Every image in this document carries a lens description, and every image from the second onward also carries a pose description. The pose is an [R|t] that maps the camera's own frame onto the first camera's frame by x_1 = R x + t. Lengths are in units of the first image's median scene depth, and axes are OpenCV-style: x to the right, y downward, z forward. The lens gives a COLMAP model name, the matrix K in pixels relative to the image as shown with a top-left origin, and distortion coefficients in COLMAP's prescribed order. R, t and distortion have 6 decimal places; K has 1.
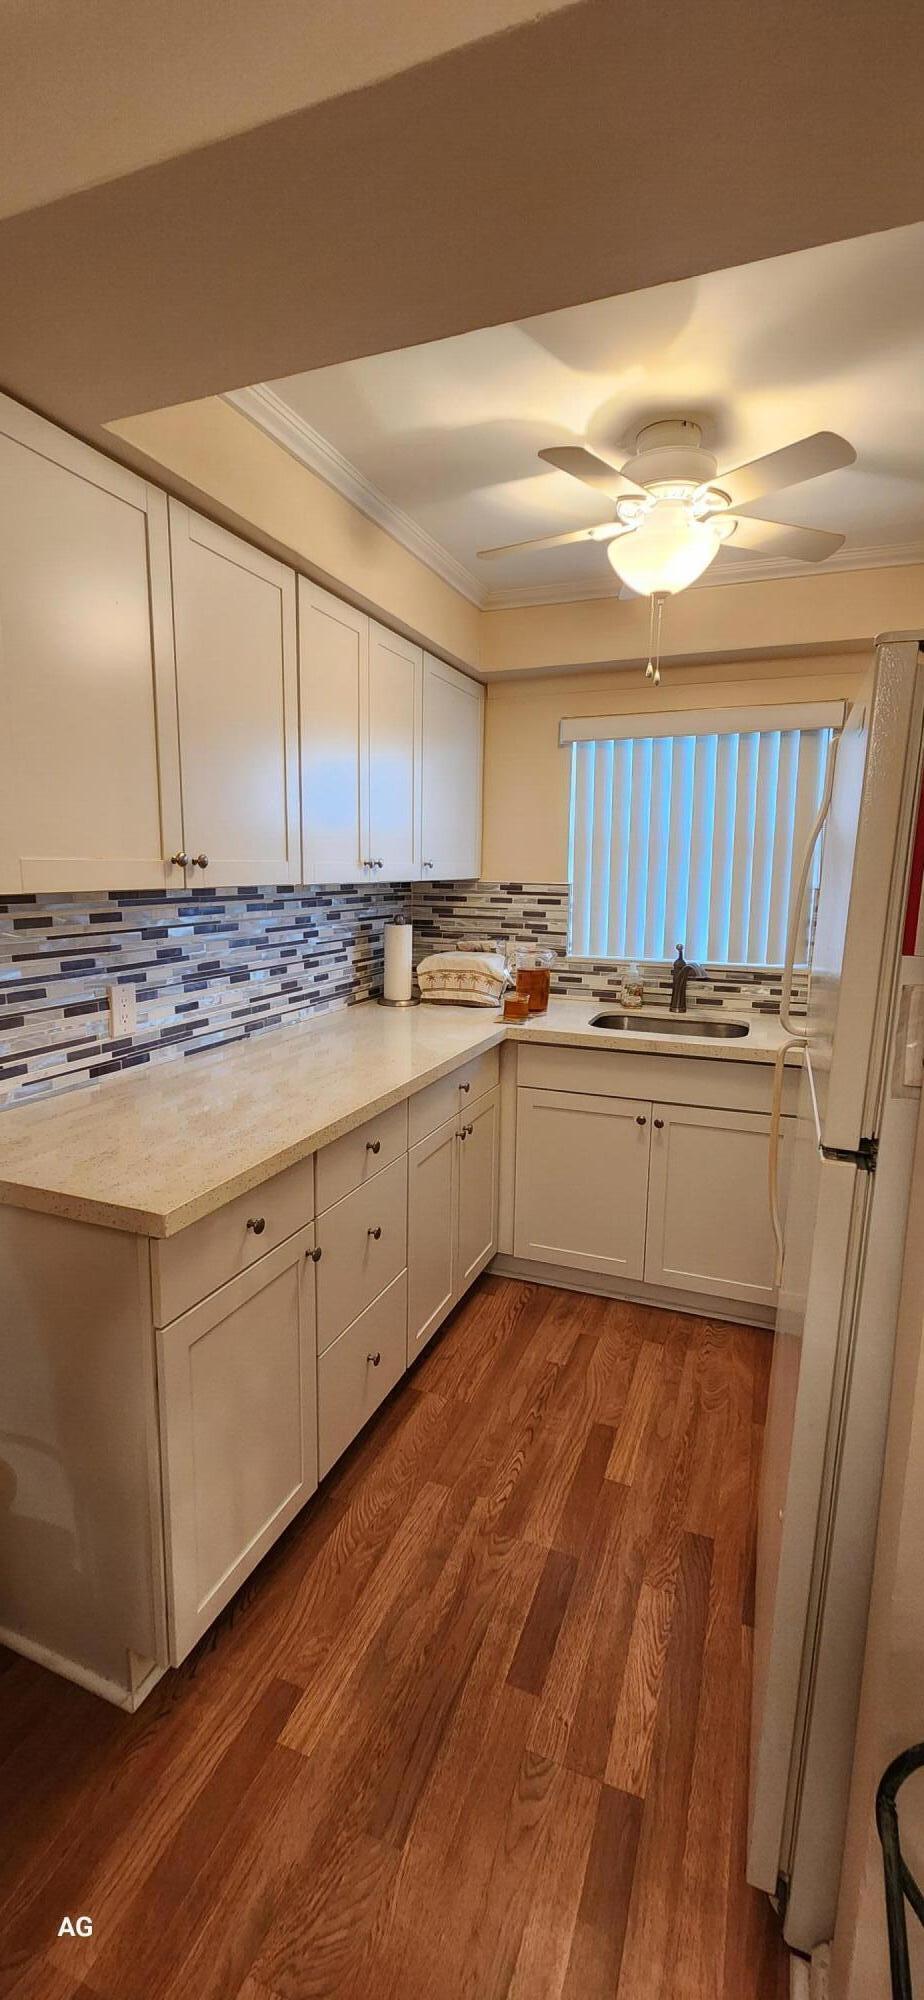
lens RADIAL K [[812.6, 0, 450.5], [0, 812.6, 1001.8], [0, 0, 1]] dist [0.001390, -0.001379]
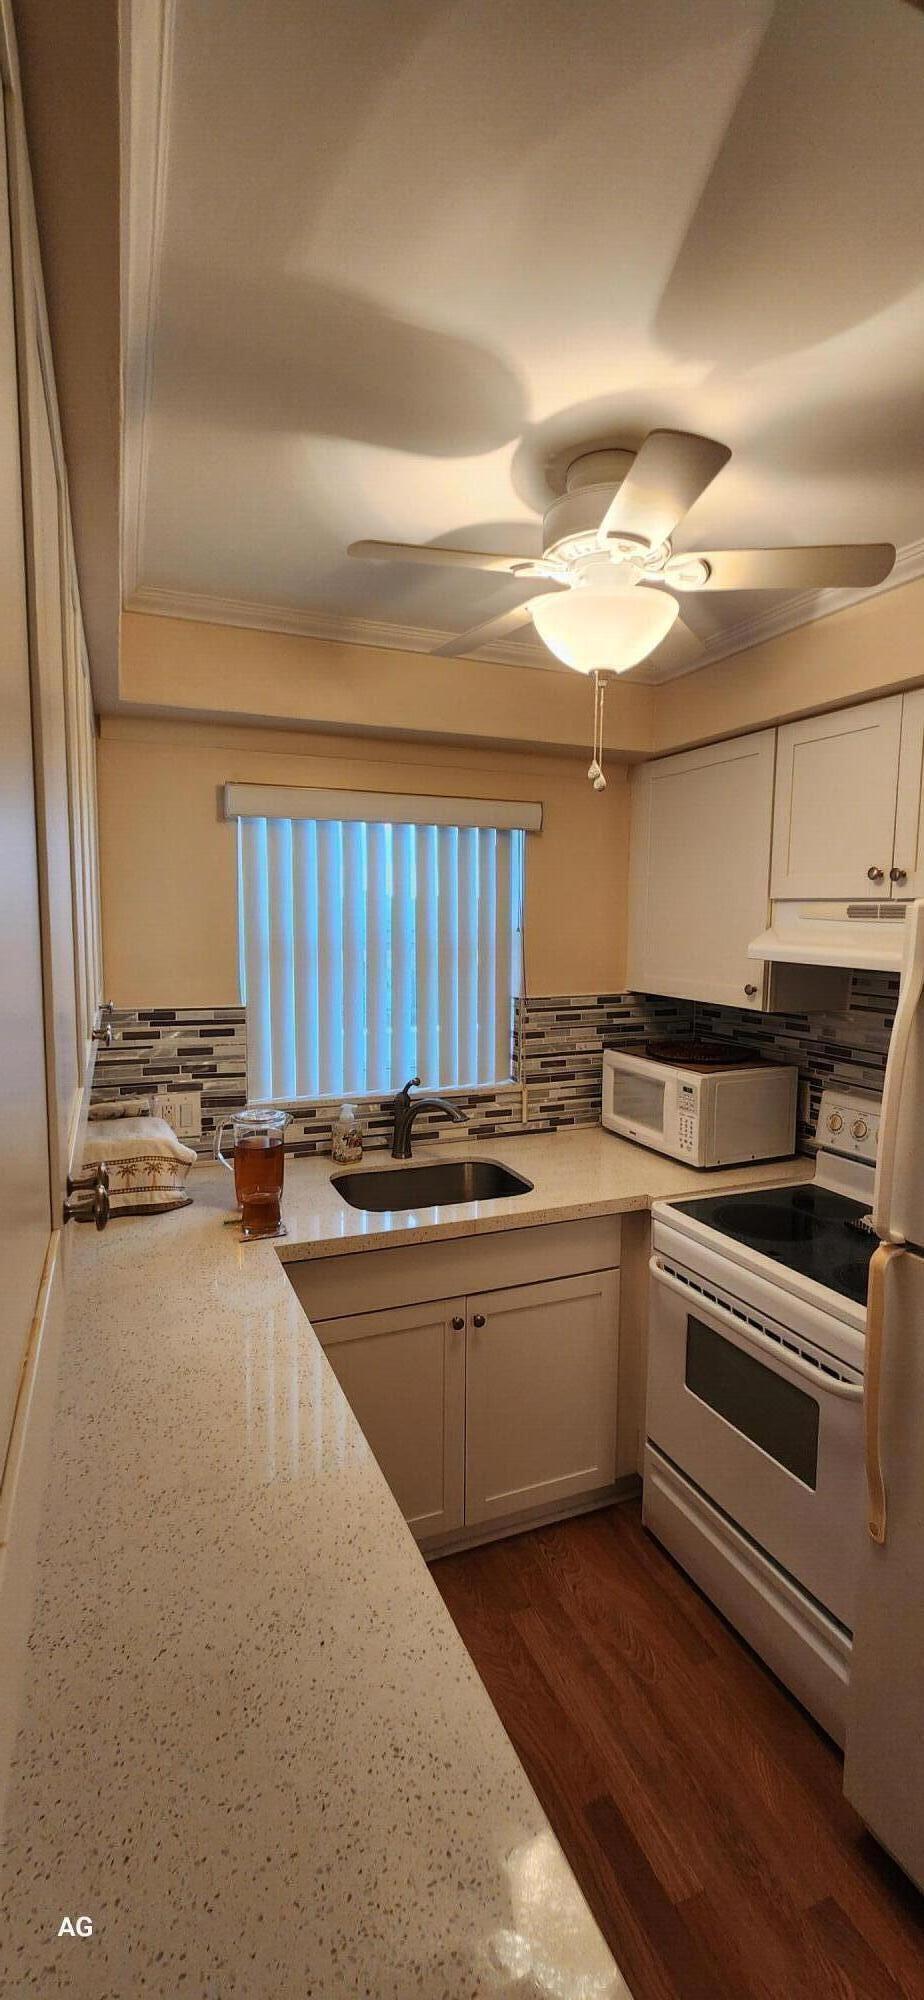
lens RADIAL K [[812.6, 0, 459.2], [0, 812.6, 1002.5], [0, 0, 1]] dist [0.001390, -0.001379]
pose [[0.717826, -0.074123, 0.692265, -0.274683], [0.110763, 0.993811, -0.008443, -0.149950], [-0.687355, 0.082738, 0.721594, 0.416997]]
